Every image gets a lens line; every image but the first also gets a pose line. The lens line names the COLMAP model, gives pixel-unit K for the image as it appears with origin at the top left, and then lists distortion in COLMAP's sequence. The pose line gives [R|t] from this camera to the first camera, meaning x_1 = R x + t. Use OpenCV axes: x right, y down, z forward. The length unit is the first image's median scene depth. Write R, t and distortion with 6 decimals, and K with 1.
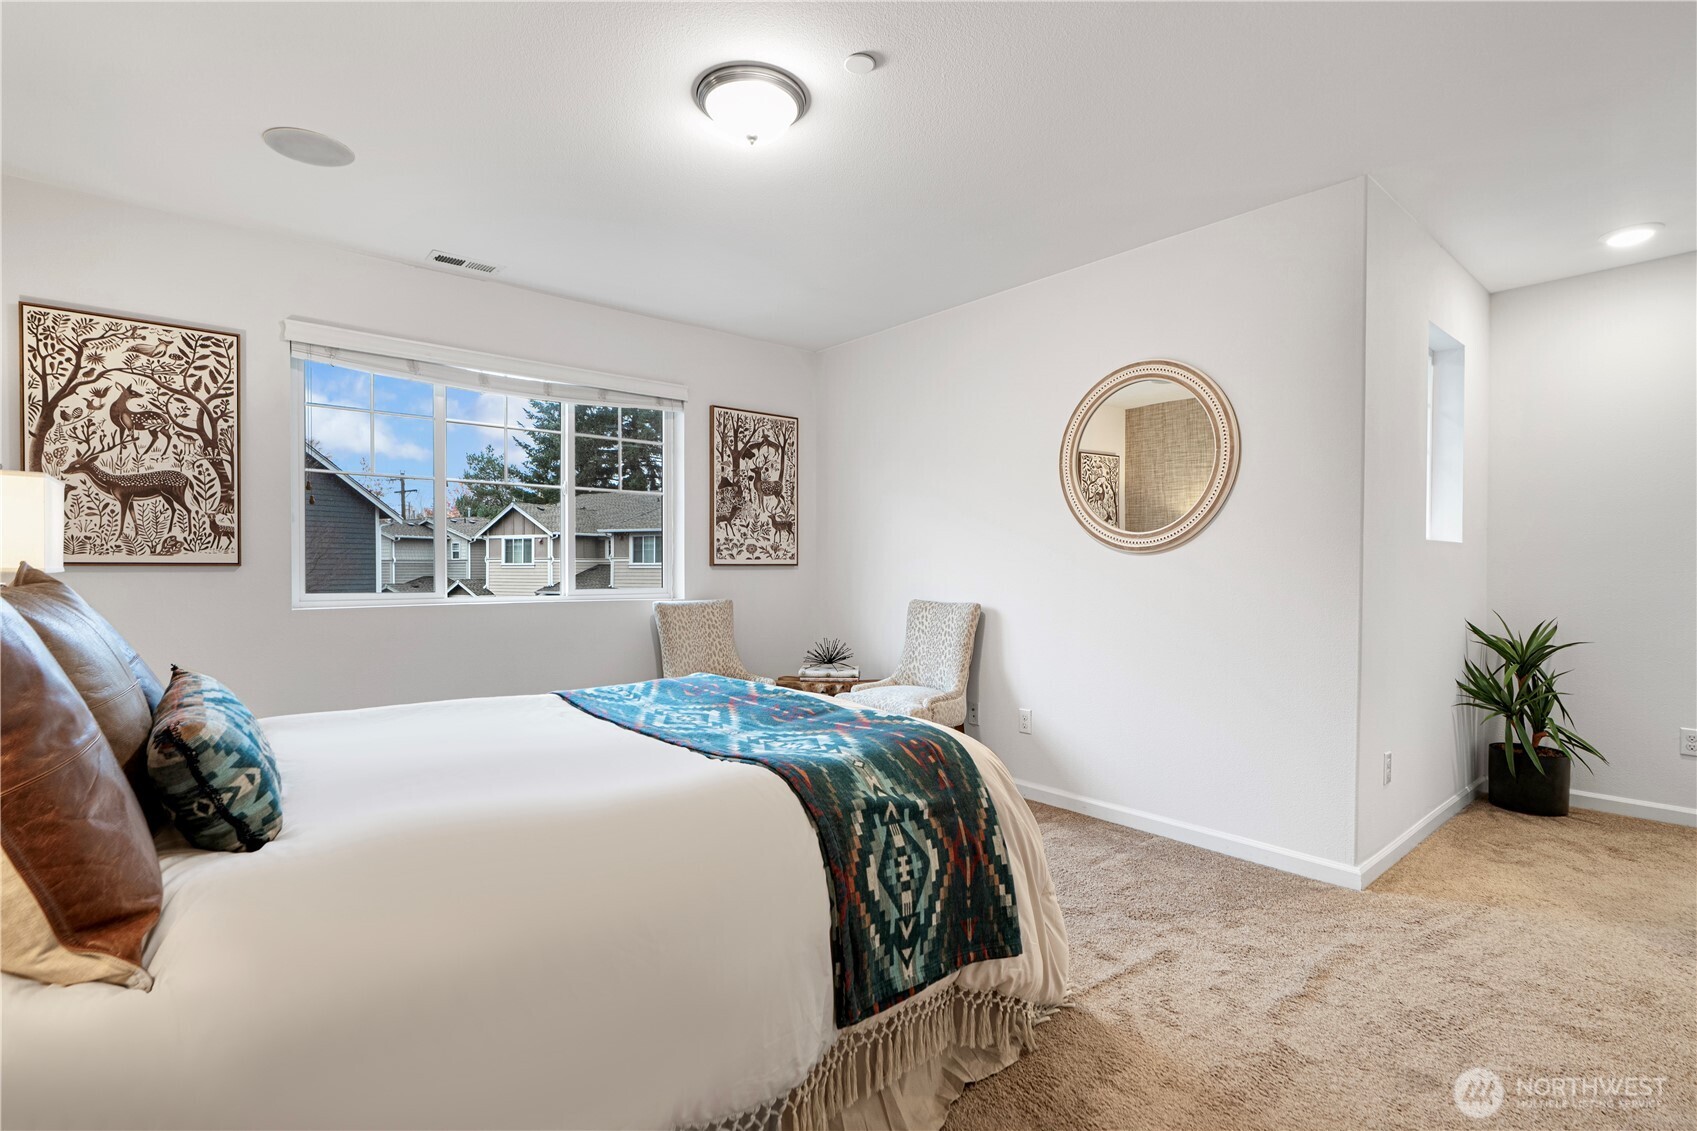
lens RADIAL K [[841.8, 0, 823.9], [0, 841.8, 584.7], [0, 0, 1]] dist [0.004009, 0.000511]
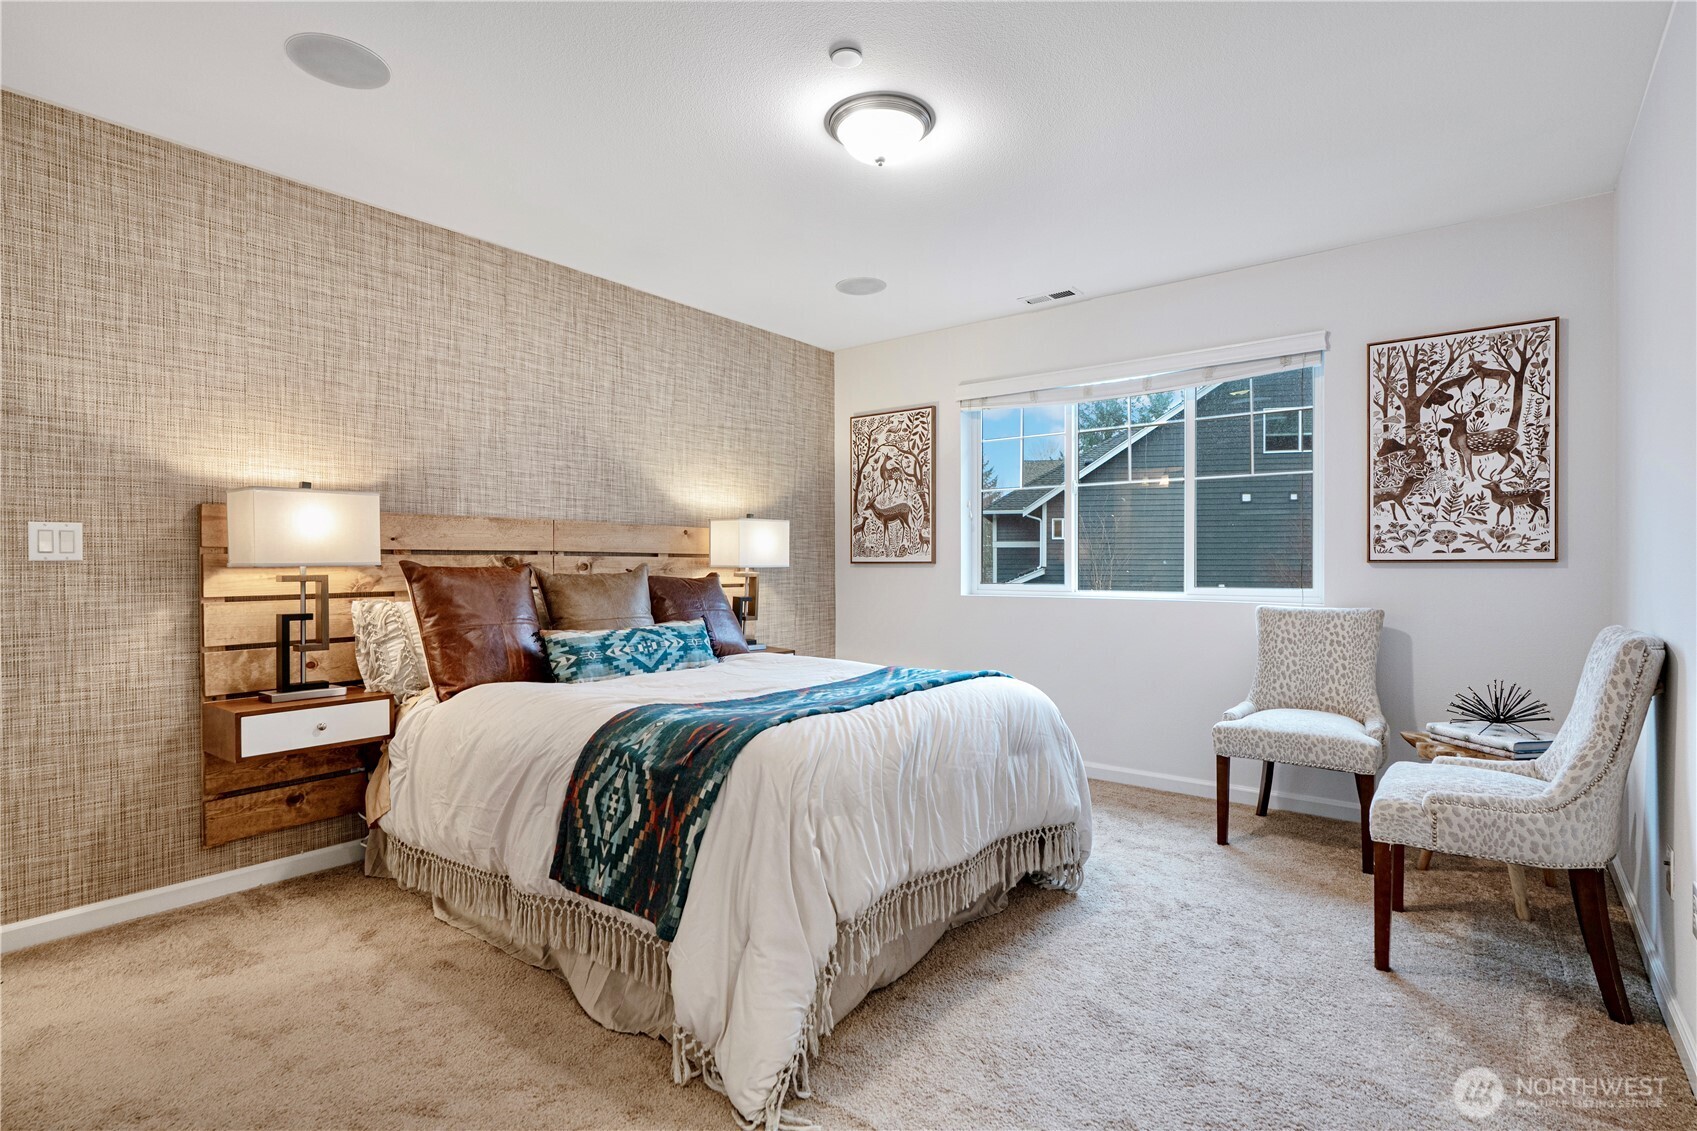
lens RADIAL K [[841.8, 0, 823.9], [0, 841.8, 584.7], [0, 0, 1]] dist [0.004009, 0.000511]
pose [[0.168559, 0.023500, -0.985411, 0.533447], [-0.020116, 0.999590, 0.020397, -0.008754], [0.985486, 0.016384, 0.168963, 0.422393]]
